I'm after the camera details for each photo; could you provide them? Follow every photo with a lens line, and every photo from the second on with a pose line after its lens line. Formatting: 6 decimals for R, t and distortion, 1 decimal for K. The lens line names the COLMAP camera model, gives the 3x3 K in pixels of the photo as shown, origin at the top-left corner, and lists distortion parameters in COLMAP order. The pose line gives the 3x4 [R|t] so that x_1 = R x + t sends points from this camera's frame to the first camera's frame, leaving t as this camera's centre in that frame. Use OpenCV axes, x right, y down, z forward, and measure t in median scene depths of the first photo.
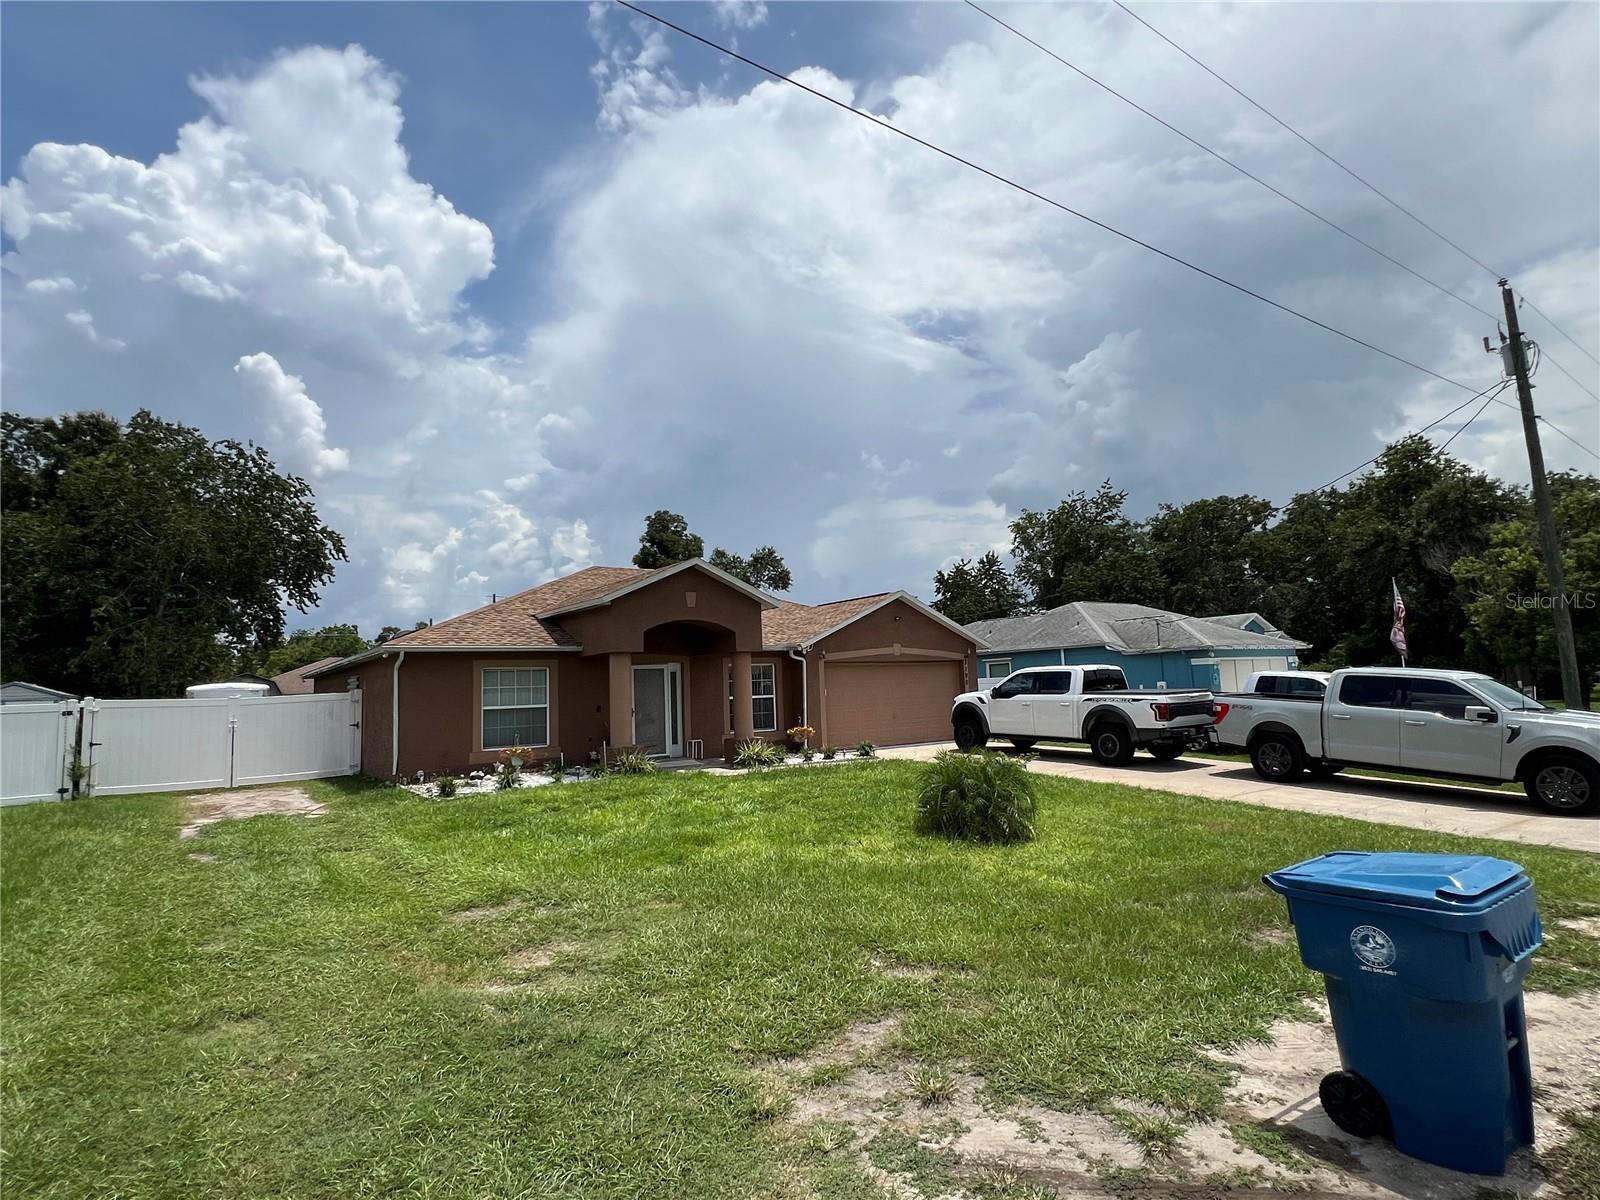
lens RADIAL K [[843.4, 0, 800.4], [0, 843.4, 596.8], [0, 0, 1]] dist [-0.003380, 0.001527]
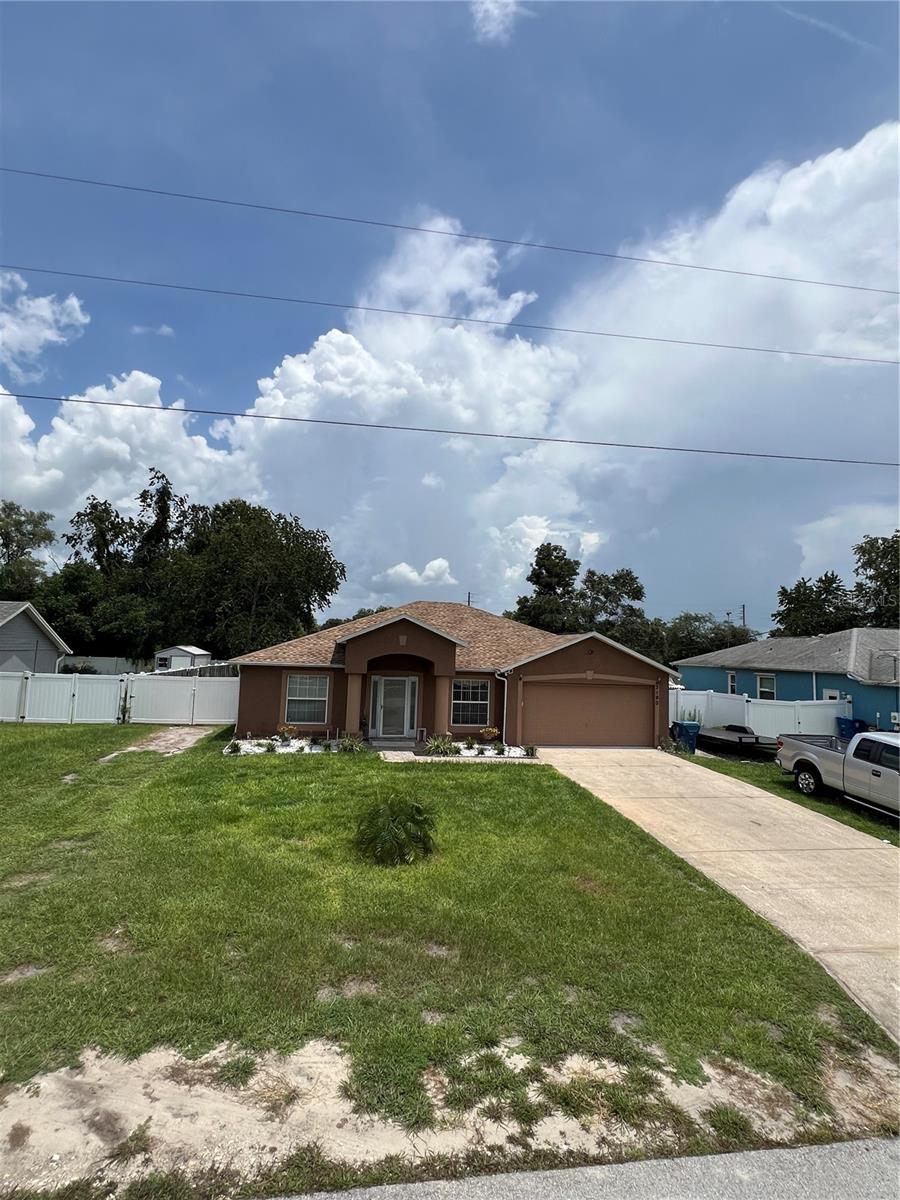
lens RADIAL K [[591.6, 0, 451.4], [0, 591.6, 595.2], [0, 0, 1]] dist [-0.001974, 0.000067]
pose [[0.894991, 0.027645, -0.445227, 0.219158], [-0.019087, 0.999537, 0.023696, -0.054367], [0.445676, -0.012710, 0.895104, 0.038751]]
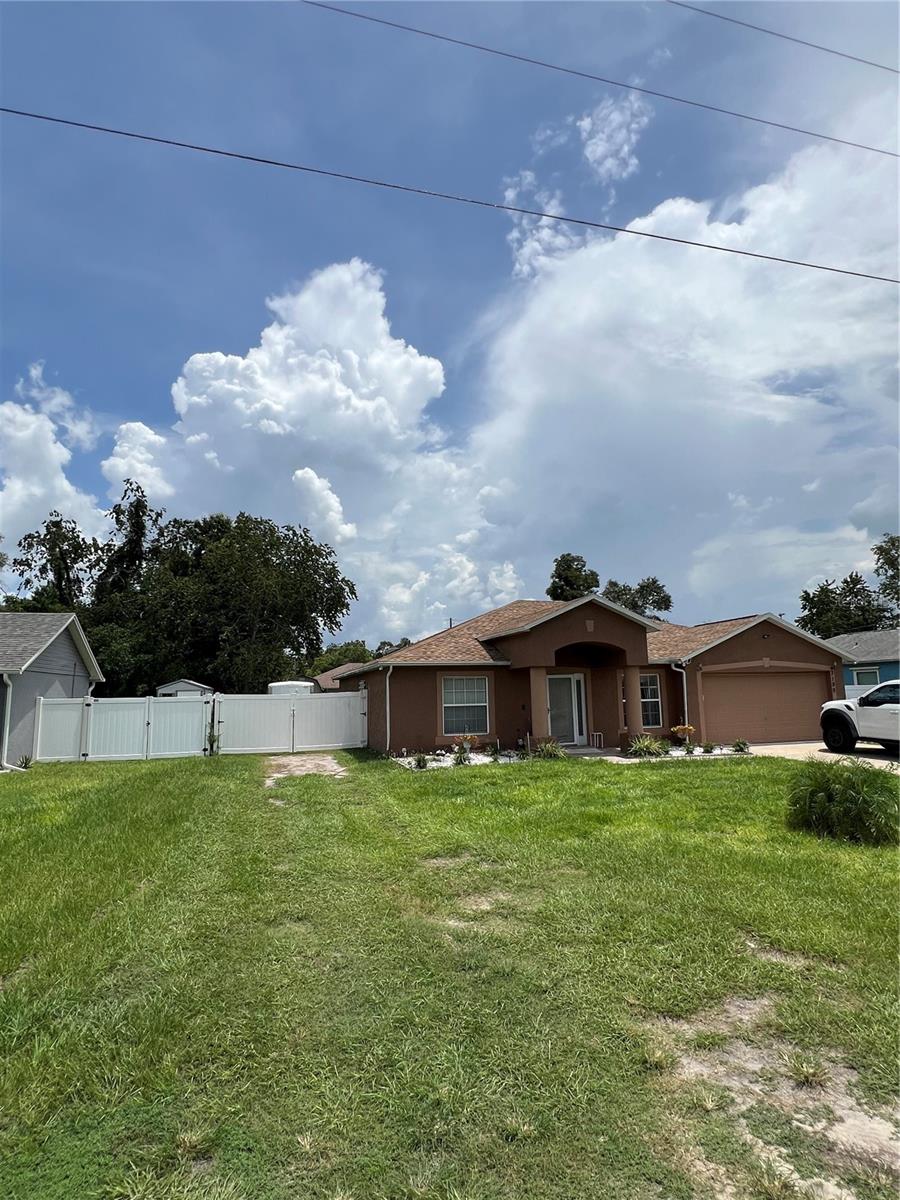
lens RADIAL K [[632.5, 0, 450.0], [0, 632.5, 600.0], [0, 0, 1]] dist [-0.003380, 0.001527]
pose [[0.939056, -0.032019, -0.342270, 0.001902], [0.023649, 0.999311, -0.028601, -0.007153], [0.342950, 0.018764, 0.939166, -0.000051]]
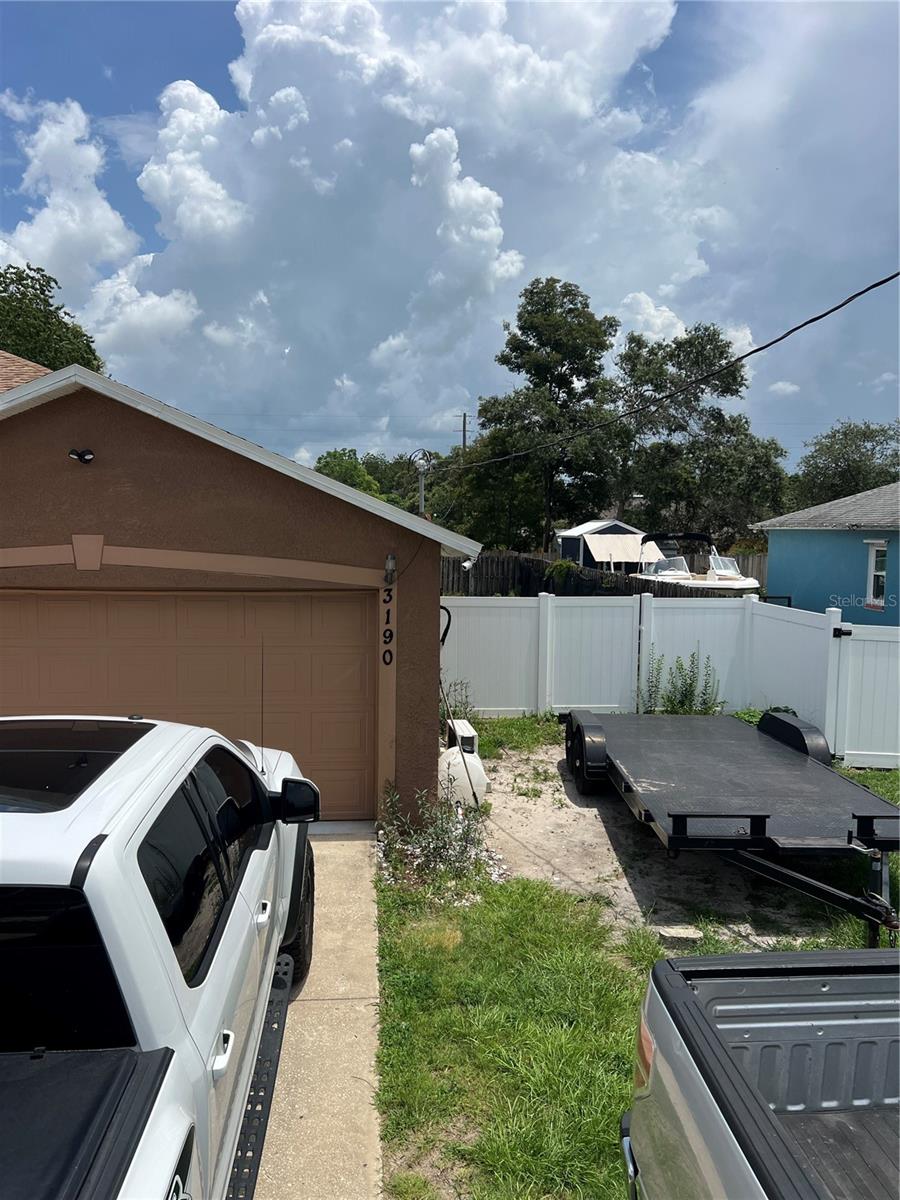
lens RADIAL K [[913.3, 0, 450.0], [0, 913.3, 600.0], [0, 0, 1]] dist [0.006125, 0.002078]
pose [[0.848358, 0.090361, -0.521655, 0.277181], [0.015077, 0.980804, 0.194414, 0.009012], [0.529209, -0.172798, 0.830710, 0.508602]]
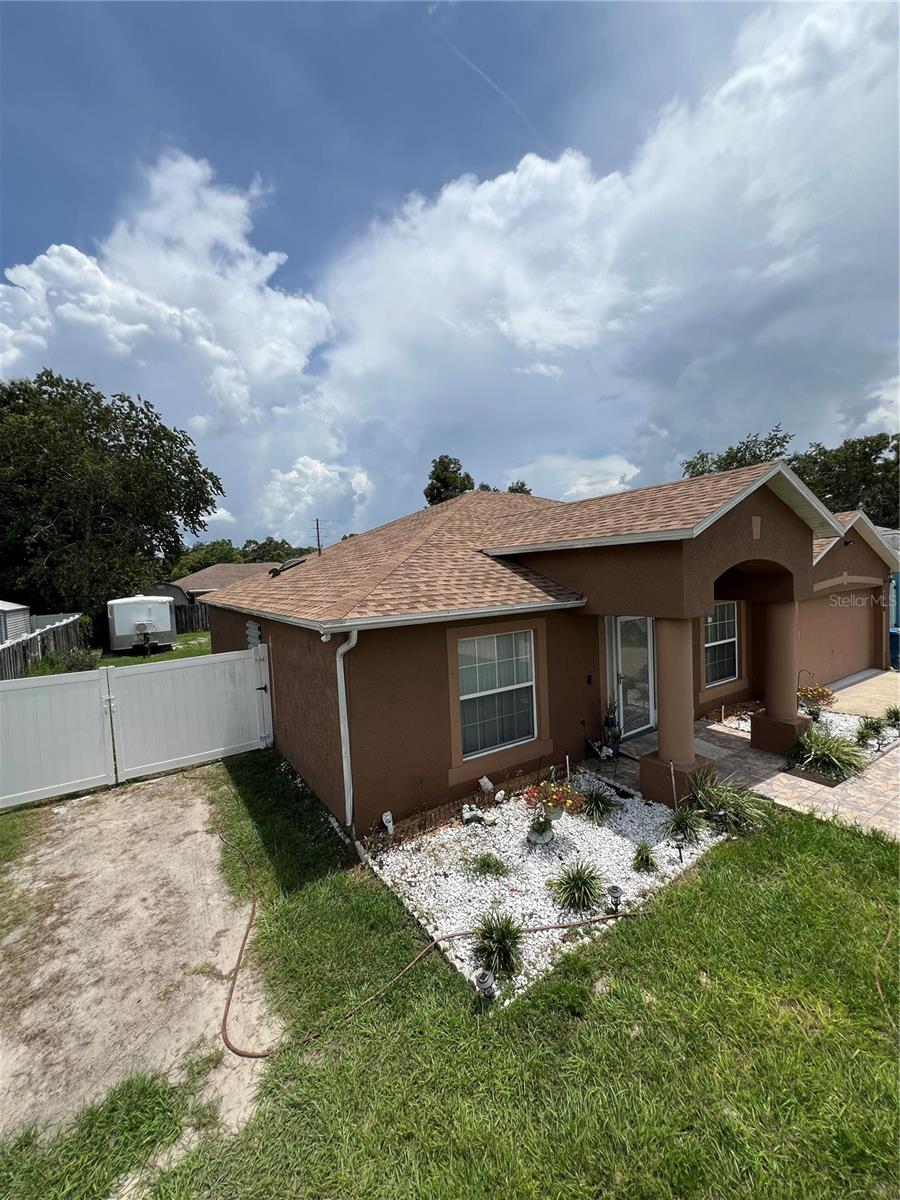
lens RADIAL K [[480.9, 0, 454.3], [0, 480.9, 592.4], [0, 0, 1]] dist [0.000494, 0.000420]
pose [[0.998704, -0.008040, -0.050264, -0.177232], [0.015728, 0.987868, 0.154497, -0.004528], [0.048412, -0.155087, 0.986714, 0.313590]]
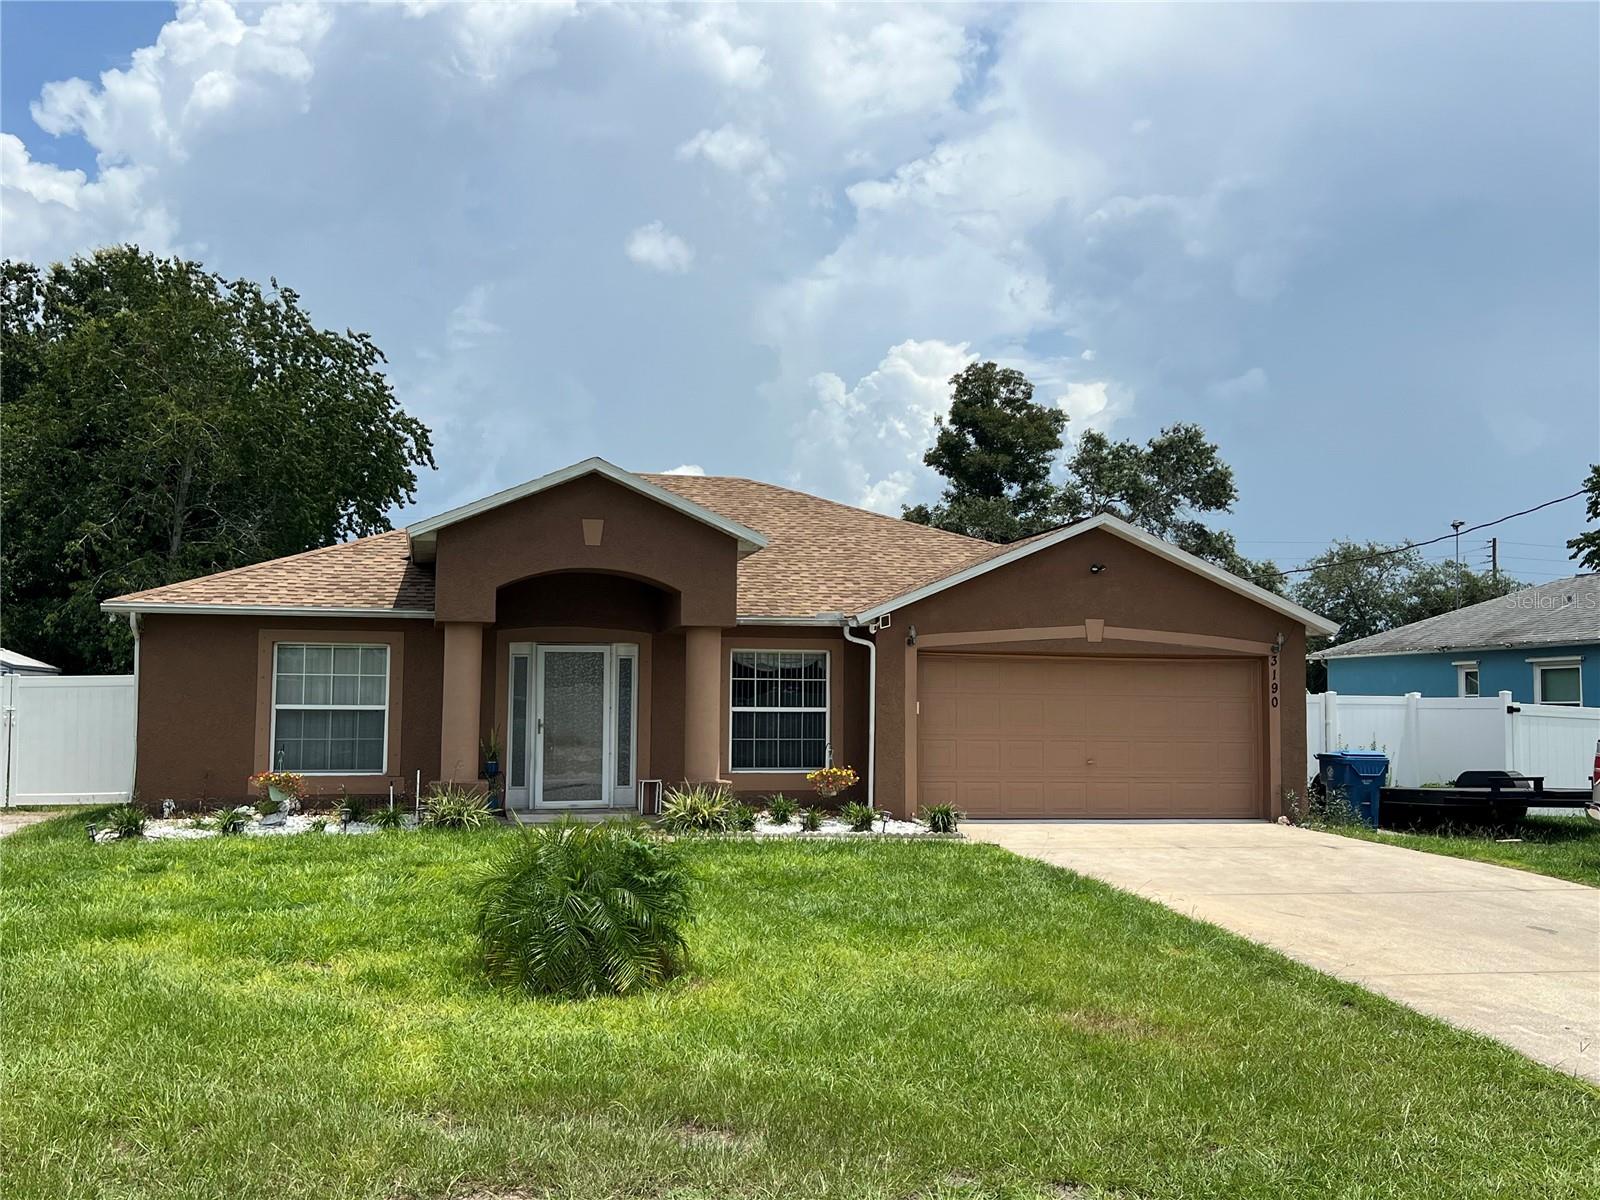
lens RADIAL K [[1581.7, 0, 804.3], [0, 1581.7, 601.9], [0, 0, 1]] dist [0.077210, -0.111485]
pose [[0.917616, 0.018239, -0.397050, 0.217580], [0.001748, 0.998752, 0.049919, -0.001238], [0.397465, -0.046500, 0.916438, 0.041409]]
